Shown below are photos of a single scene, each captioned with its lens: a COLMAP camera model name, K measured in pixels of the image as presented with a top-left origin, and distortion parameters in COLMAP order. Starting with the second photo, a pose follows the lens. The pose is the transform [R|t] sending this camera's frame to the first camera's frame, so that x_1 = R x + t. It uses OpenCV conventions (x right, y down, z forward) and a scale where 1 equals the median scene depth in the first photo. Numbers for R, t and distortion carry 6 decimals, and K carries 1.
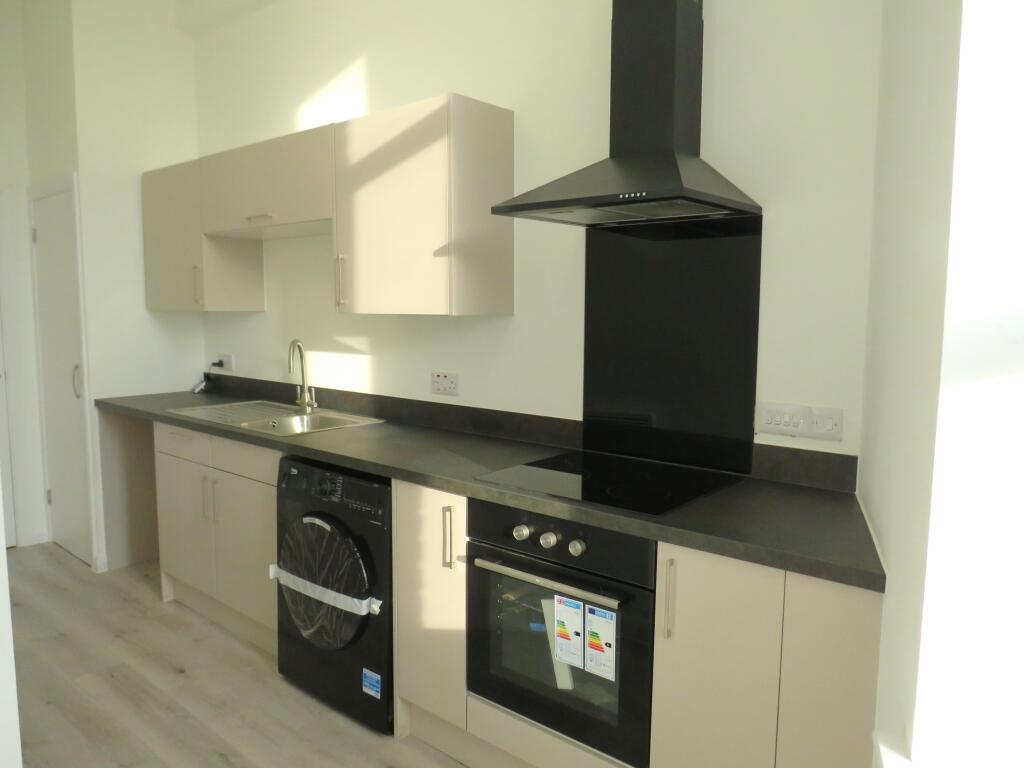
lens RADIAL K [[735.3, 0, 512.0], [0, 735.3, 384.0], [0, 0, 1]] dist [-0.024538, 0.004064]
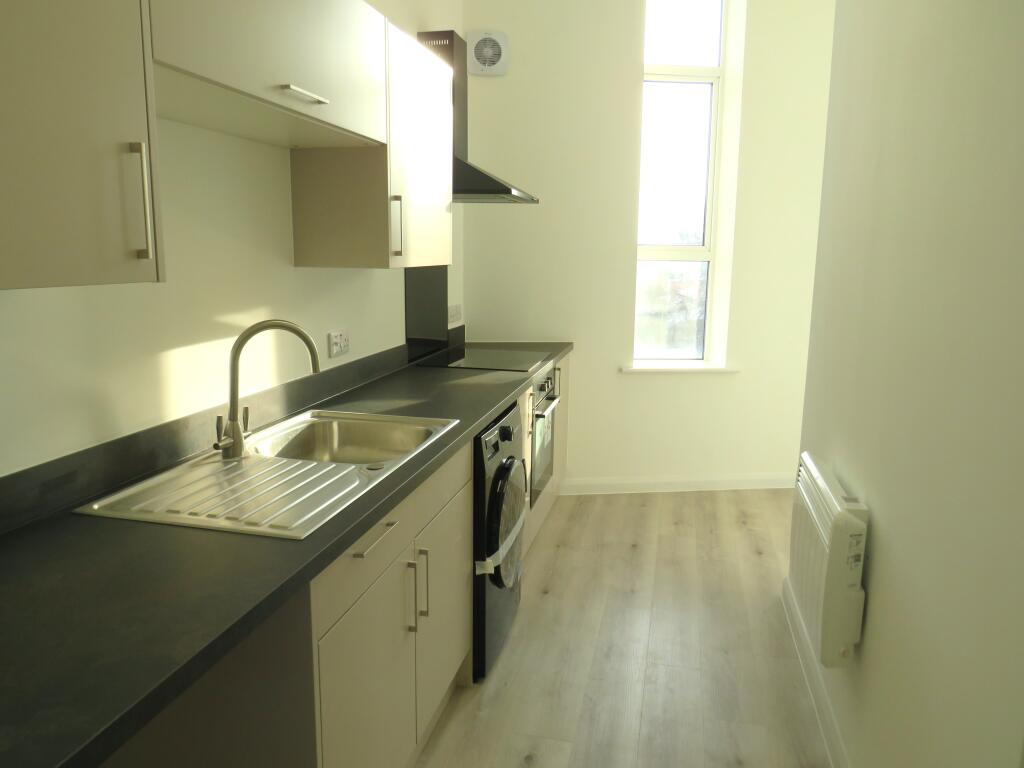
lens RADIAL K [[735.3, 0, 512.0], [0, 735.3, 384.0], [0, 0, 1]] dist [-0.024538, 0.004064]
pose [[-0.455533, -0.170546, 0.873730, -1.266050], [0.077741, 0.970107, 0.229890, -0.183509], [-0.886818, 0.172647, -0.428658, 1.562956]]
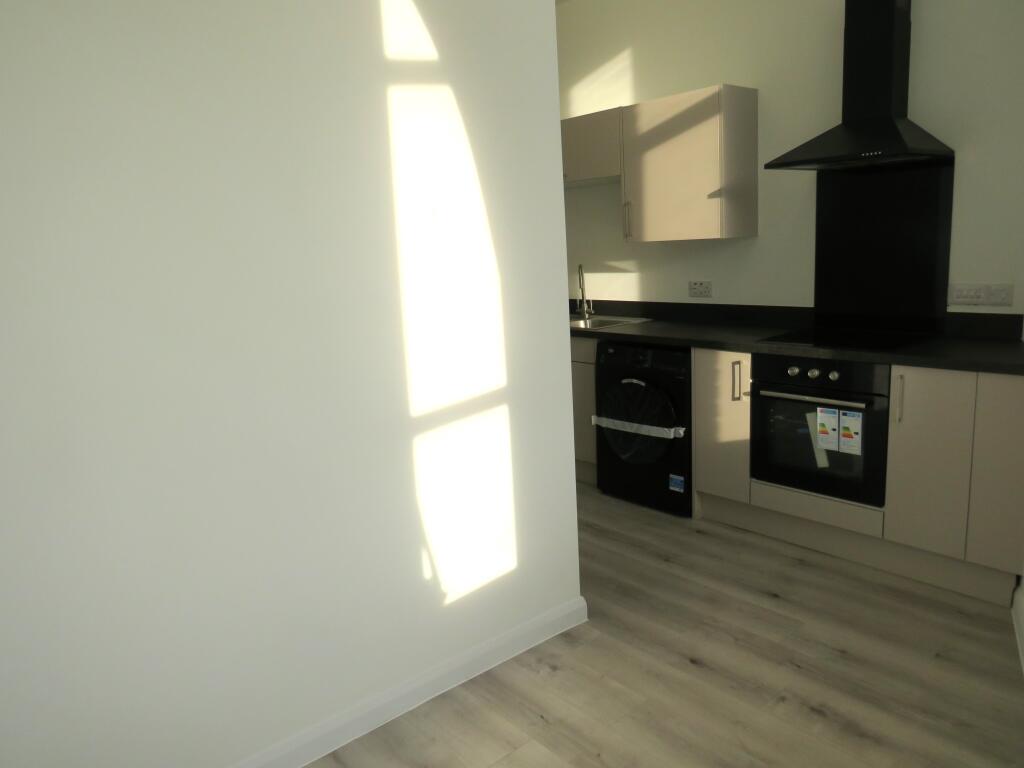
lens RADIAL K [[735.3, 0, 512.0], [0, 735.3, 384.0], [0, 0, 1]] dist [-0.024538, 0.004064]
pose [[0.984192, -0.030458, -0.174468, -0.267322], [0.046252, 0.995118, 0.087187, 0.052850], [0.170960, -0.093878, 0.980795, -0.576050]]
